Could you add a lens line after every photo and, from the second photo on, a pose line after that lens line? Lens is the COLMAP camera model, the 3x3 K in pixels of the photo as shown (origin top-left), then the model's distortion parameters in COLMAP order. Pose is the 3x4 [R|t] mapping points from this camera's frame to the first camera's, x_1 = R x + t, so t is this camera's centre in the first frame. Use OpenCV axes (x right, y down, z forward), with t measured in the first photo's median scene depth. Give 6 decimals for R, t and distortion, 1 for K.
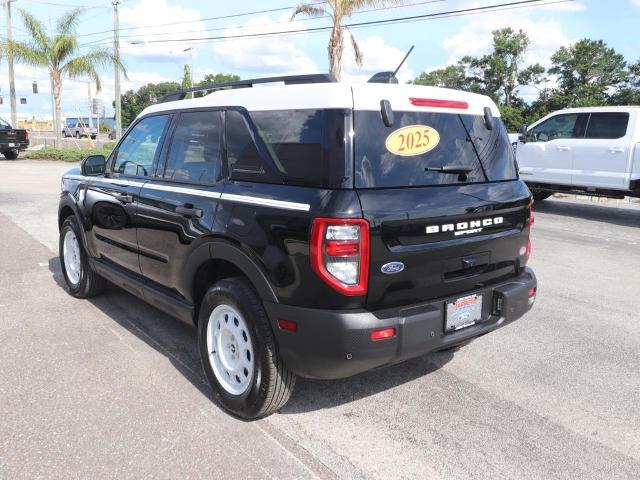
lens RADIAL K [[578.2, 0, 318.4], [0, 578.2, 217.9], [0, 0, 1]] dist [0.012018, 0.001026]
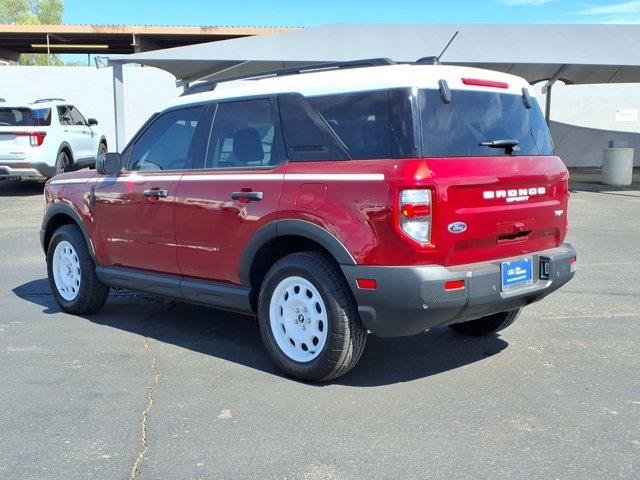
lens RADIAL K [[768.9, 0, 322.2], [0, 768.9, 240.3], [0, 0, 1]] dist [0.044942, 0.000000]
pose [[0.995673, -0.036616, 0.085414, -0.239072], [0.039242, 0.998801, -0.029266, 0.131539], [-0.084240, 0.032491, 0.995916, -0.424642]]
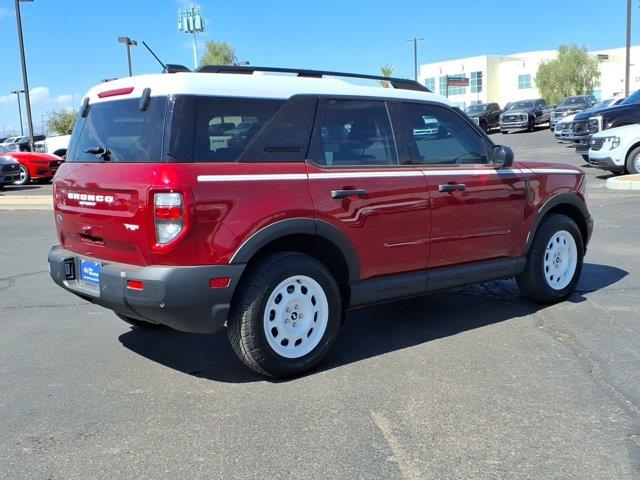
lens RADIAL K [[768.9, 0, 320.3], [0, 768.9, 244.0], [0, 0, 1]] dist [0.044942, 0.000000]
pose [[0.023775, 0.110411, -0.993602, 1.831488], [-0.122232, 0.986747, 0.106725, -0.118868], [0.992217, 0.118913, 0.036955, 1.428367]]
